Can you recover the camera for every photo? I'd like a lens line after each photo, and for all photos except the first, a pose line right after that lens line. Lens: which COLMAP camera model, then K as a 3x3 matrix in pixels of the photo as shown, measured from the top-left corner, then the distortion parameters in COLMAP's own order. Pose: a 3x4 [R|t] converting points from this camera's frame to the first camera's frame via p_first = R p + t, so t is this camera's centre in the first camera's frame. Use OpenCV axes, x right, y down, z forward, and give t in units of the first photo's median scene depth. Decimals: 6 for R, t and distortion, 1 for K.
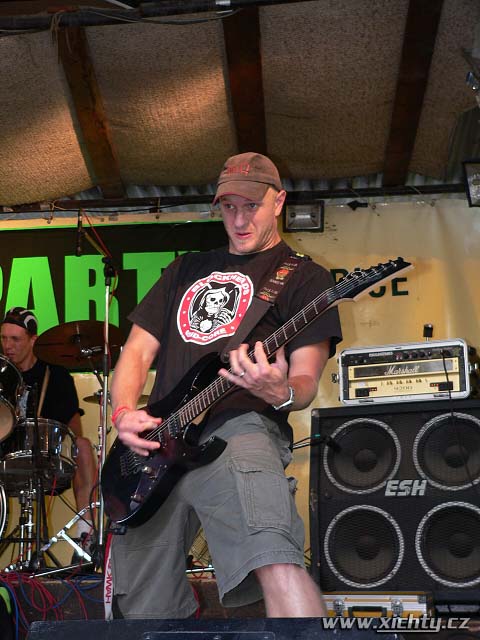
lens RADIAL K [[1263.0, 0, 240.0], [0, 1263.0, 320.0], [0, 0, 1]] dist [0.113919, 0.467173]
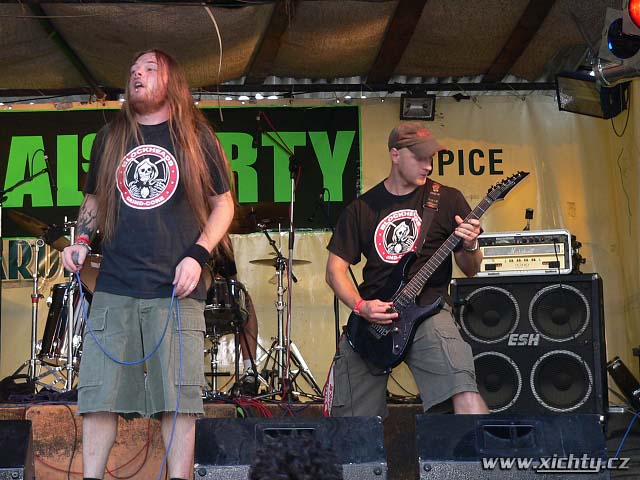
lens RADIAL K [[1501.1, 0, 319.7], [0, 1501.1, 161.1], [0, 0, 1]] dist [0.045614, 0.163634]
pose [[0.996326, 0.024559, 0.082043, -0.213914], [-0.026896, 0.999260, 0.027502, -0.092321], [-0.081307, -0.029608, 0.996249, -0.550896]]
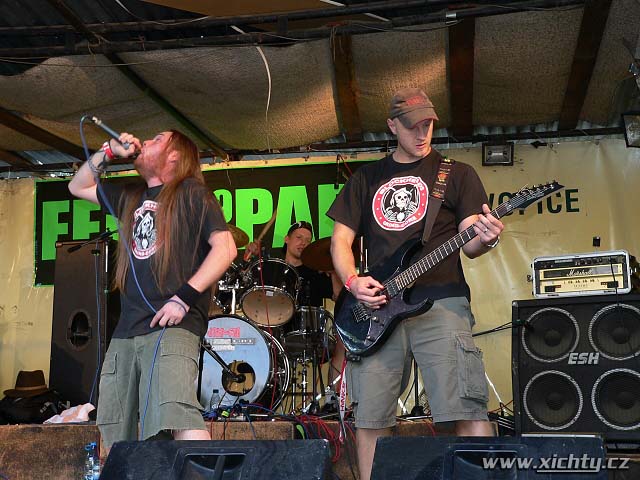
lens RADIAL K [[1044.7, 0, 319.6], [0, 1044.7, 226.0], [0, 0, 1]] dist [-0.007411, 0.682344]
pose [[0.995345, -0.007657, -0.096074, -0.043003], [0.008398, 0.999938, 0.007308, -0.021607], [0.096012, -0.008081, 0.995347, -0.156435]]
